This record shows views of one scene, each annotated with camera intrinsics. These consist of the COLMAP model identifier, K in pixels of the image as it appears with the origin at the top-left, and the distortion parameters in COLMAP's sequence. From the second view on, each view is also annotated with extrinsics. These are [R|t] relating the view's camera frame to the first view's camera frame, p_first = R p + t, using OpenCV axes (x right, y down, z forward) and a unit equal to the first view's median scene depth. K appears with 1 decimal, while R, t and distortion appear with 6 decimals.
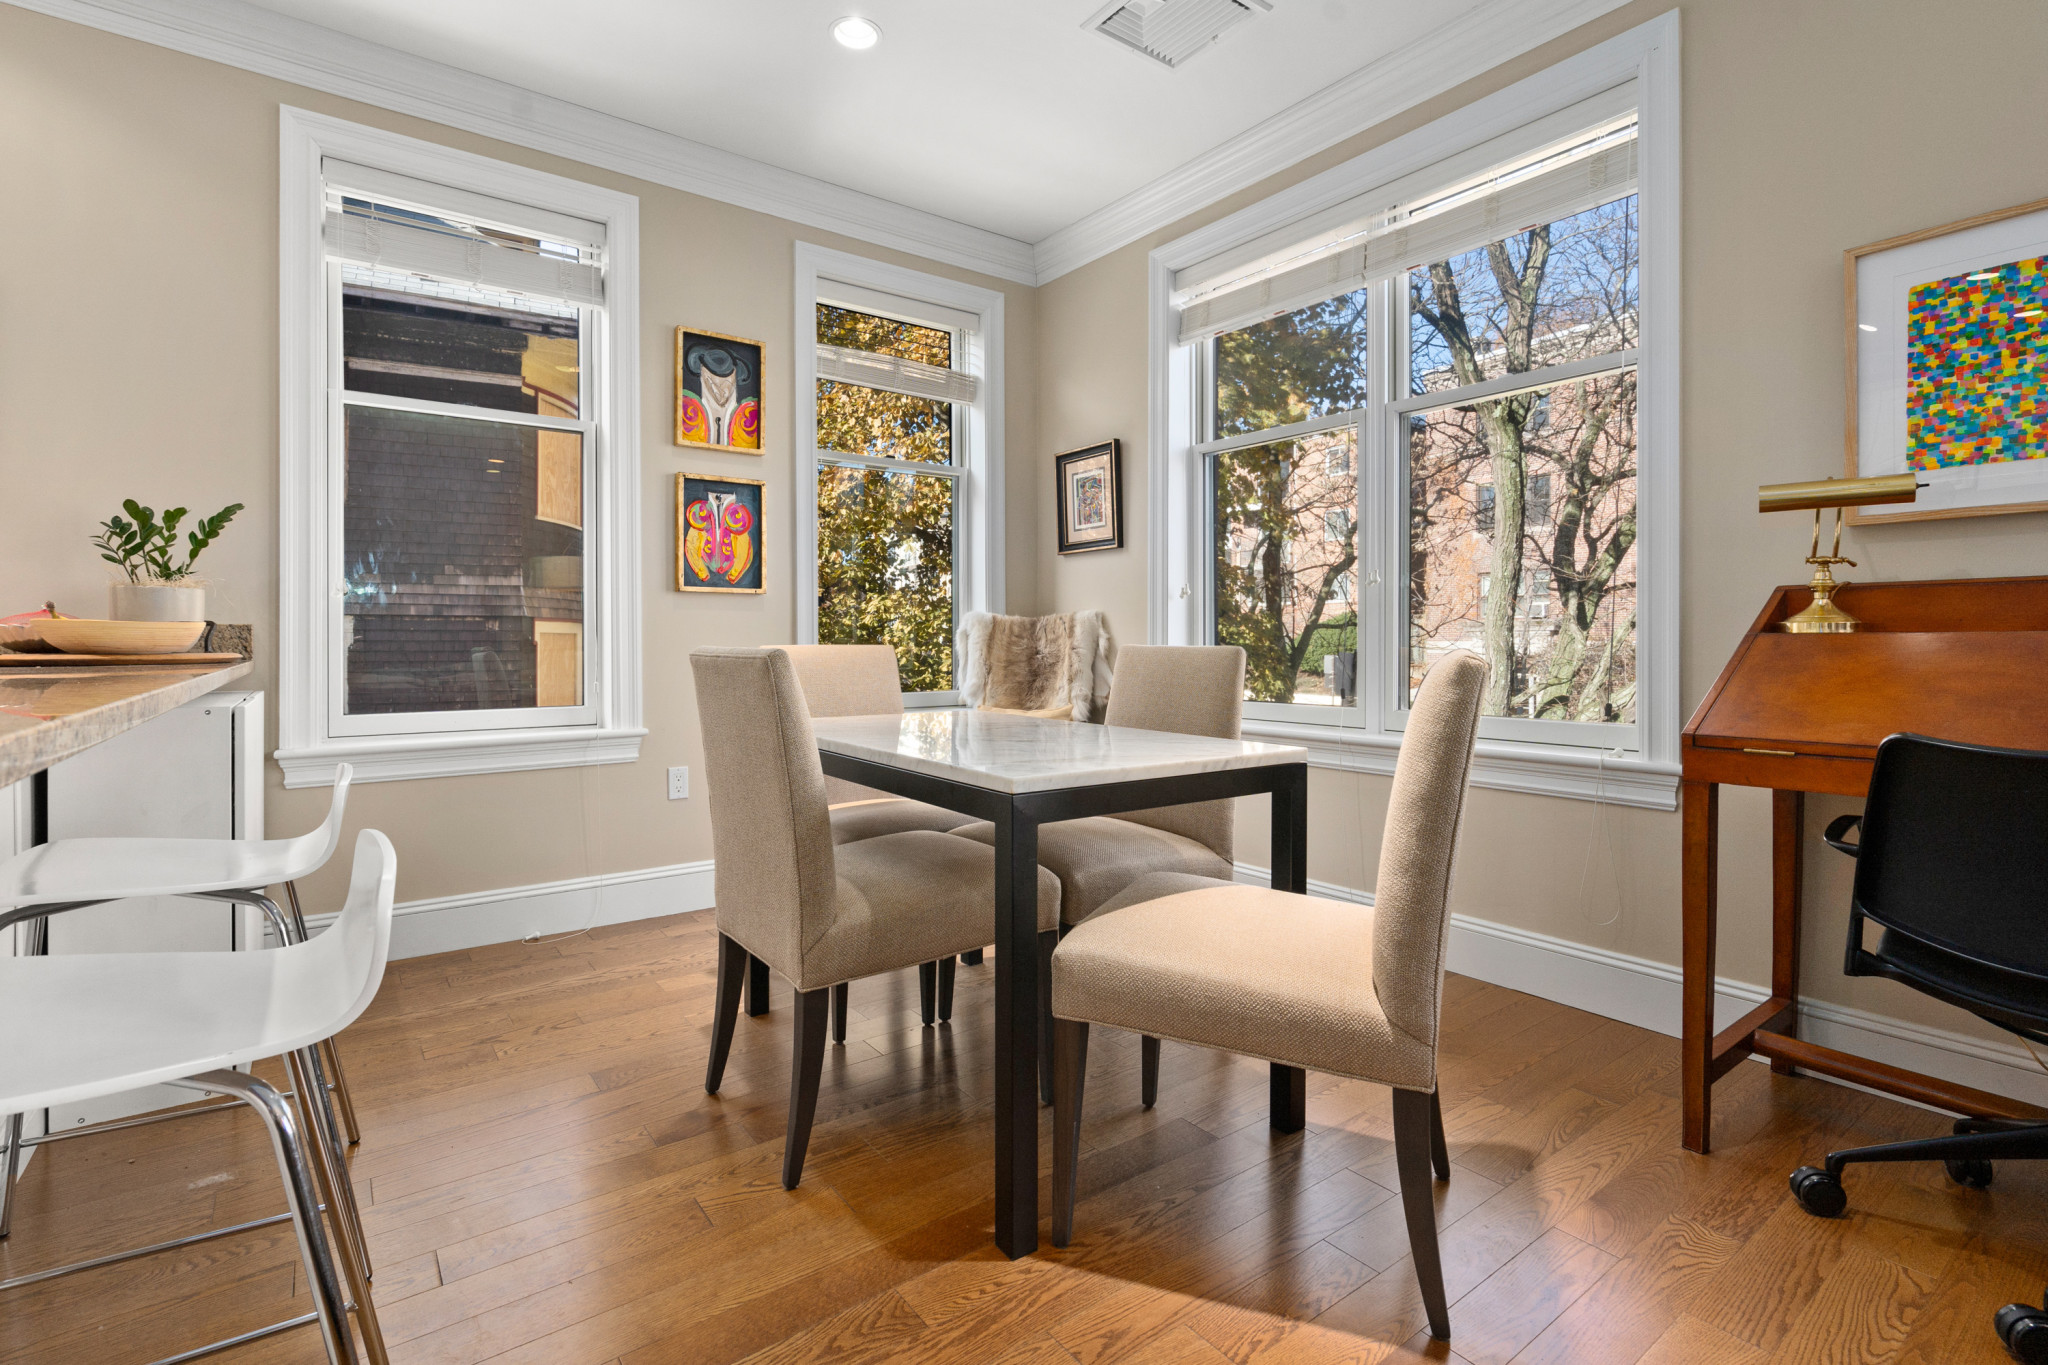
lens RADIAL K [[945.3, 0, 1021.1], [0, 945.3, 636.5], [0, 0, 1]] dist [-0.005453, 0.002652]
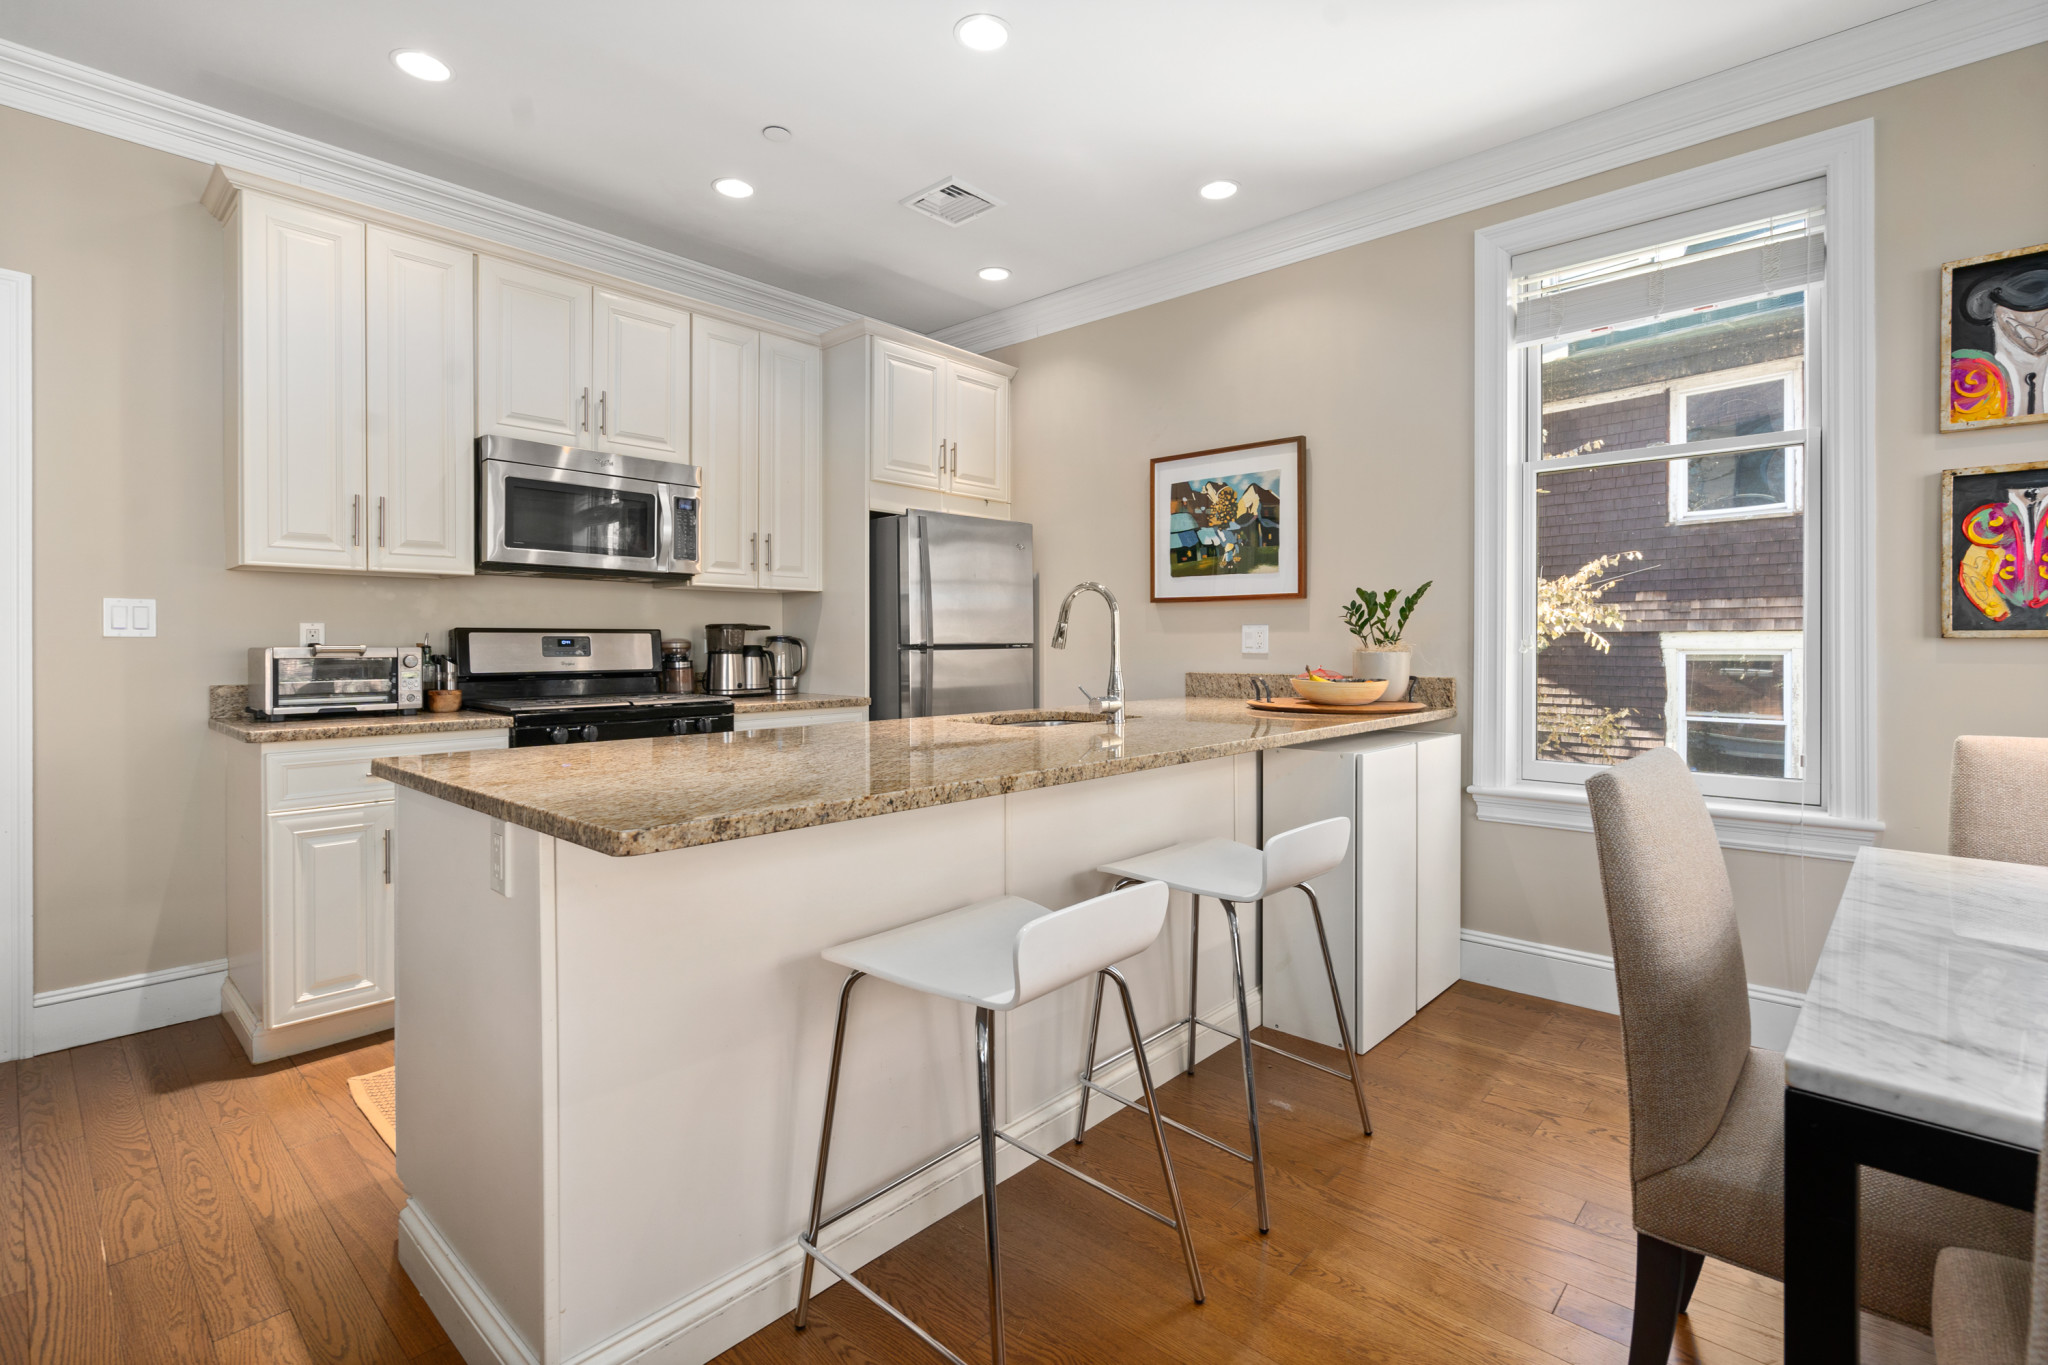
lens RADIAL K [[945.3, 0, 1017.4], [0, 945.3, 644.6], [0, 0, 1]] dist [-0.005453, 0.002652]
pose [[0.190364, 0.001194, -0.981713, 0.197072], [0.003202, 0.999993, 0.001837, -0.045141], [0.981708, -0.003493, 0.190358, 0.174066]]
